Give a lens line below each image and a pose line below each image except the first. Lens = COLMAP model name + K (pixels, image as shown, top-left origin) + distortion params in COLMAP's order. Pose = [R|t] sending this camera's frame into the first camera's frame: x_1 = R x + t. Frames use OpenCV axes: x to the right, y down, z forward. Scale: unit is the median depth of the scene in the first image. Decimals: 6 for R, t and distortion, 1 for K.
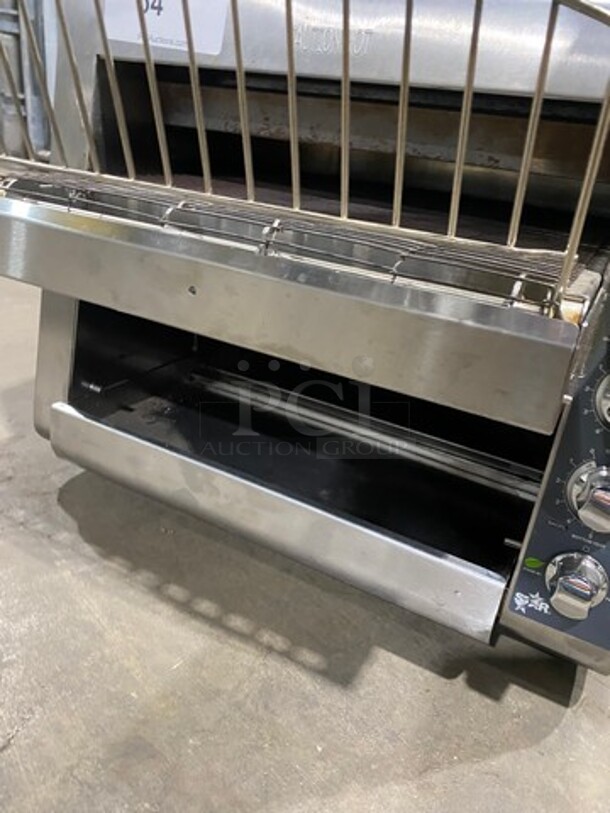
lens RADIAL K [[632.8, 0, 306.9], [0, 632.8, 407.6], [0, 0, 1]] dist [-0.005640, -0.017177]
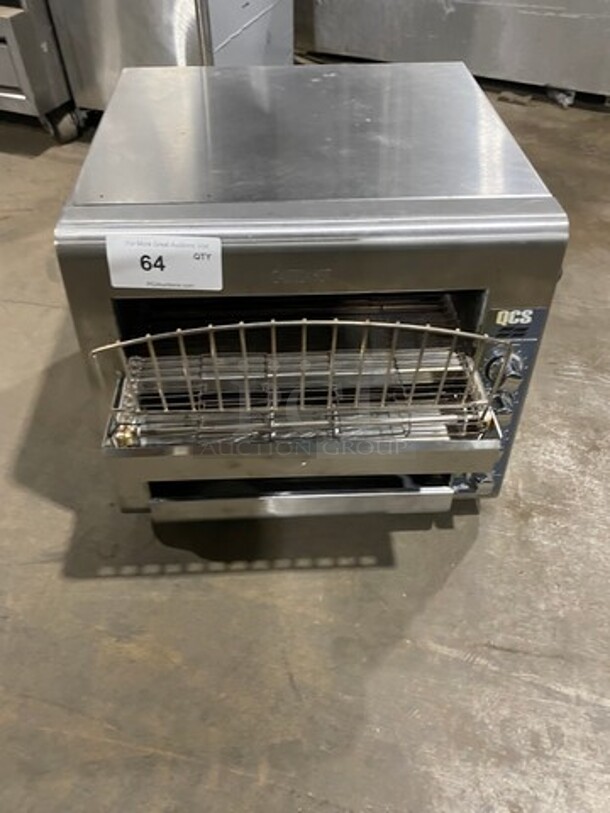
lens RADIAL K [[632.8, 0, 305.3], [0, 632.8, 401.5], [0, 0, 1]] dist [-0.005640, -0.017177]
pose [[0.844672, -0.446282, 0.295569, -0.549304], [0.285224, 0.842501, 0.456990, -0.999603], [-0.452964, -0.301704, 0.838927, -0.422244]]
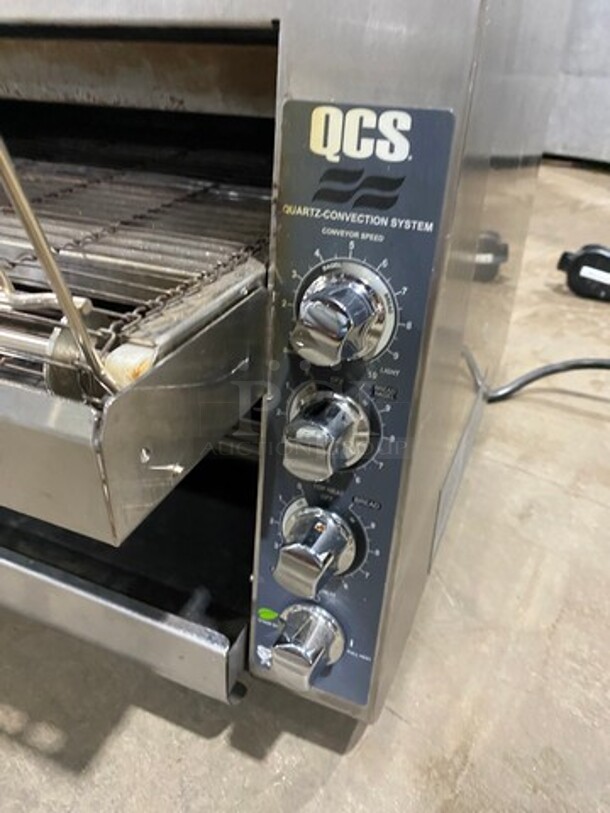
lens RADIAL K [[632.8, 0, 316.2], [0, 632.8, 393.5], [0, 0, 1]] dist [-0.005640, -0.017177]
pose [[0.990637, -0.129357, 0.043641, 0.404499], [0.122744, 0.983877, 0.130077, -0.130493], [-0.059764, -0.123502, 0.990543, 0.204616]]
